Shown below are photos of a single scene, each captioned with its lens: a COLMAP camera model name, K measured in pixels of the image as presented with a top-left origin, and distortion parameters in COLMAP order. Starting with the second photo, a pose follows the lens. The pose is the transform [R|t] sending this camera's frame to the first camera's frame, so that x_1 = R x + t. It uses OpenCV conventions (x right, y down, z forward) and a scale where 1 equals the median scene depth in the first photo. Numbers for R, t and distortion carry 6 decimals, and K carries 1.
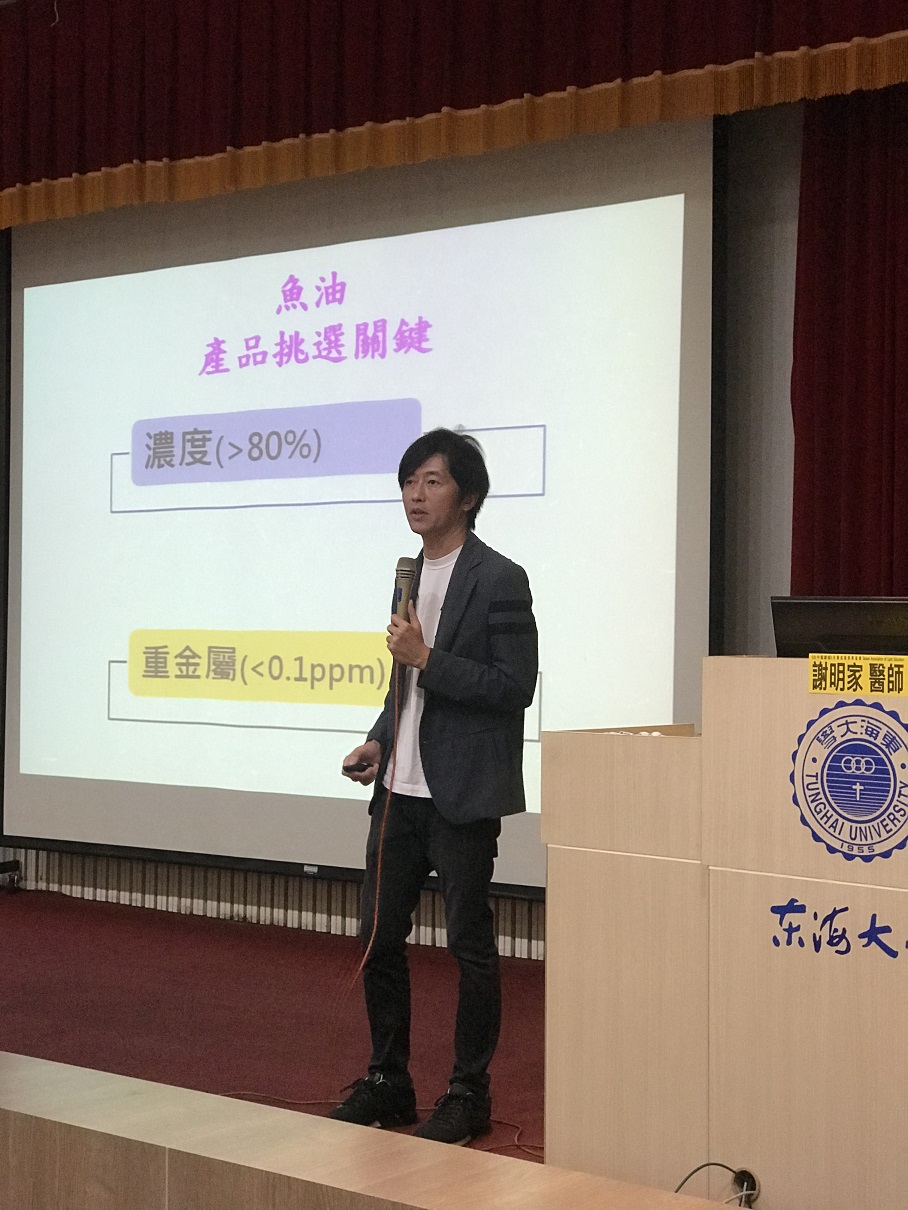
lens RADIAL K [[2073.2, 0, 454.0], [0, 2073.2, 605.0], [0, 0, 1]] dist [0.047393, 0.070740]
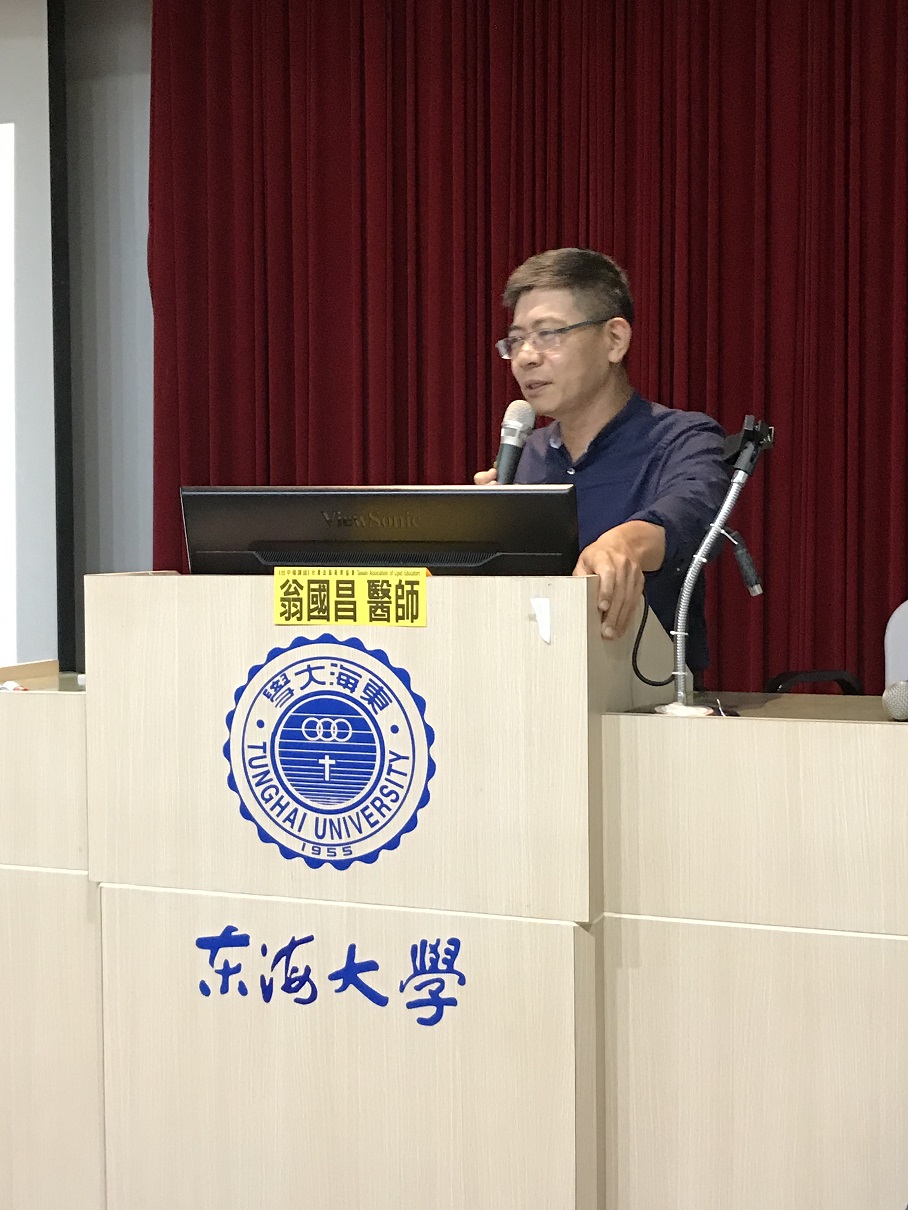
lens RADIAL K [[1796.2, 0, 454.0], [0, 1796.2, 605.0], [0, 0, 1]] dist [0.075420, -0.101640]
pose [[0.933816, -0.020230, 0.357182, 0.022232], [0.008039, 0.999334, 0.035583, 0.015020], [-0.357664, -0.030357, 0.933357, 0.430257]]
